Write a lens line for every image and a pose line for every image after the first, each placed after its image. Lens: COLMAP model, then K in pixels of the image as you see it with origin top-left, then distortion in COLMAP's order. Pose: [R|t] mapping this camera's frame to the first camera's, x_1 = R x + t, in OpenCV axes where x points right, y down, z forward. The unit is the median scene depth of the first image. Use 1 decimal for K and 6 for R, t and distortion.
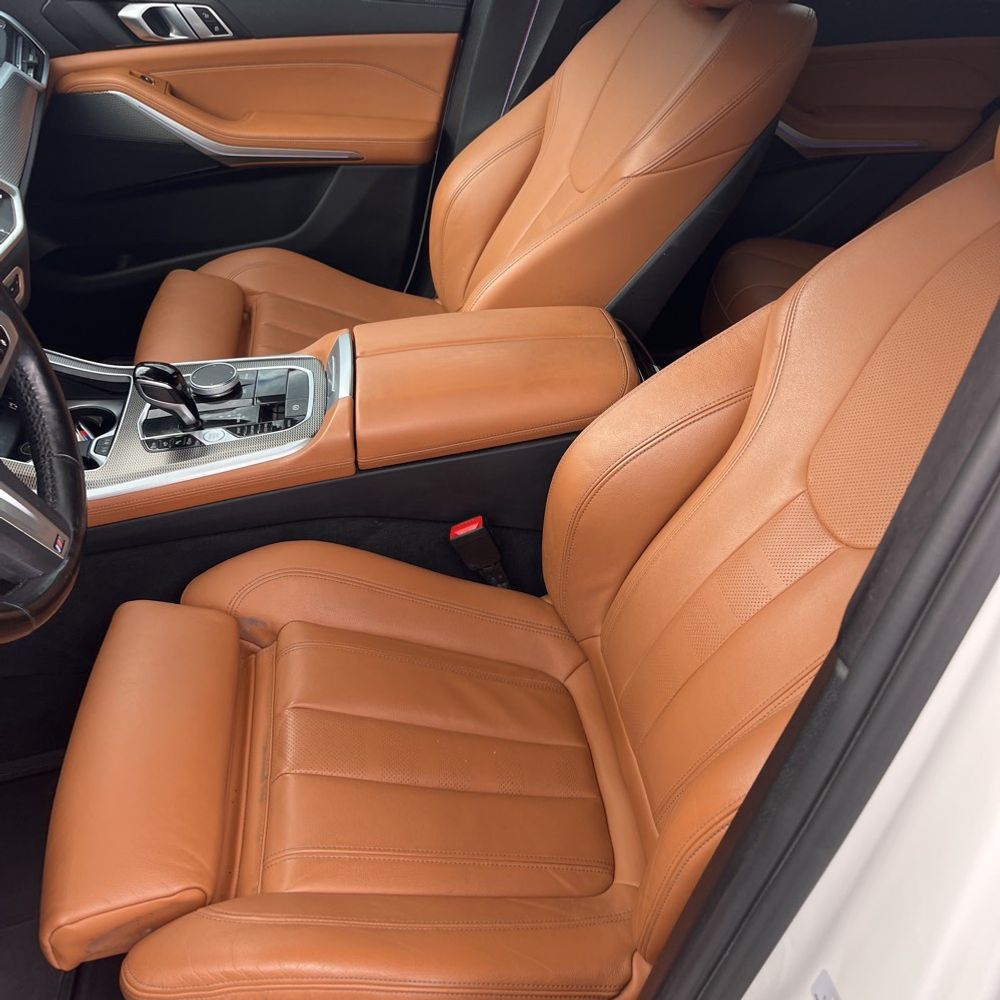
lens RADIAL K [[1001.6, 0, 501.7], [0, 1001.6, 487.6], [0, 0, 1]] dist [0.008746, -0.001556]
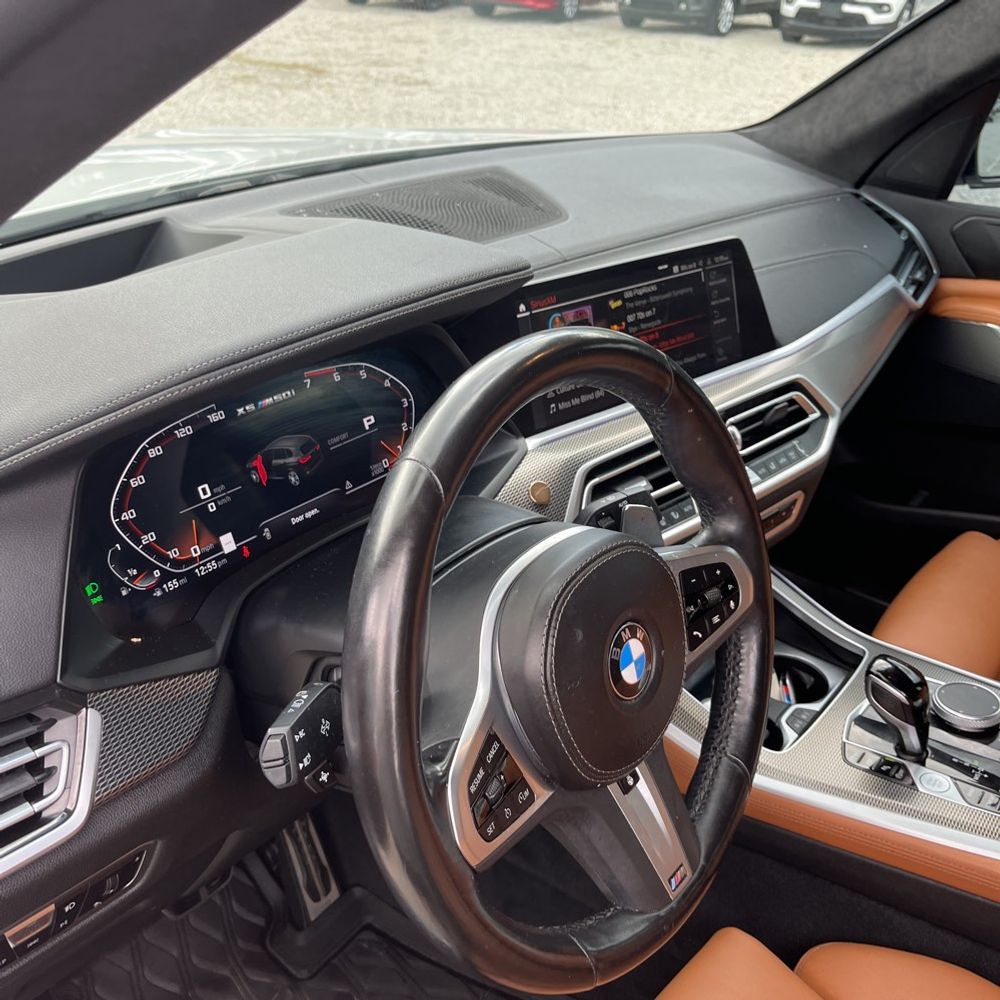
lens RADIAL K [[1001.6, 0, 501.7], [0, 1001.6, 487.6], [0, 0, 1]] dist [0.008746, -0.001556]
pose [[0.687330, 0.323838, -0.650159, -0.092192], [-0.431947, 0.901868, -0.007431, -0.103709], [0.583951, 0.285942, 0.759762, 0.178149]]
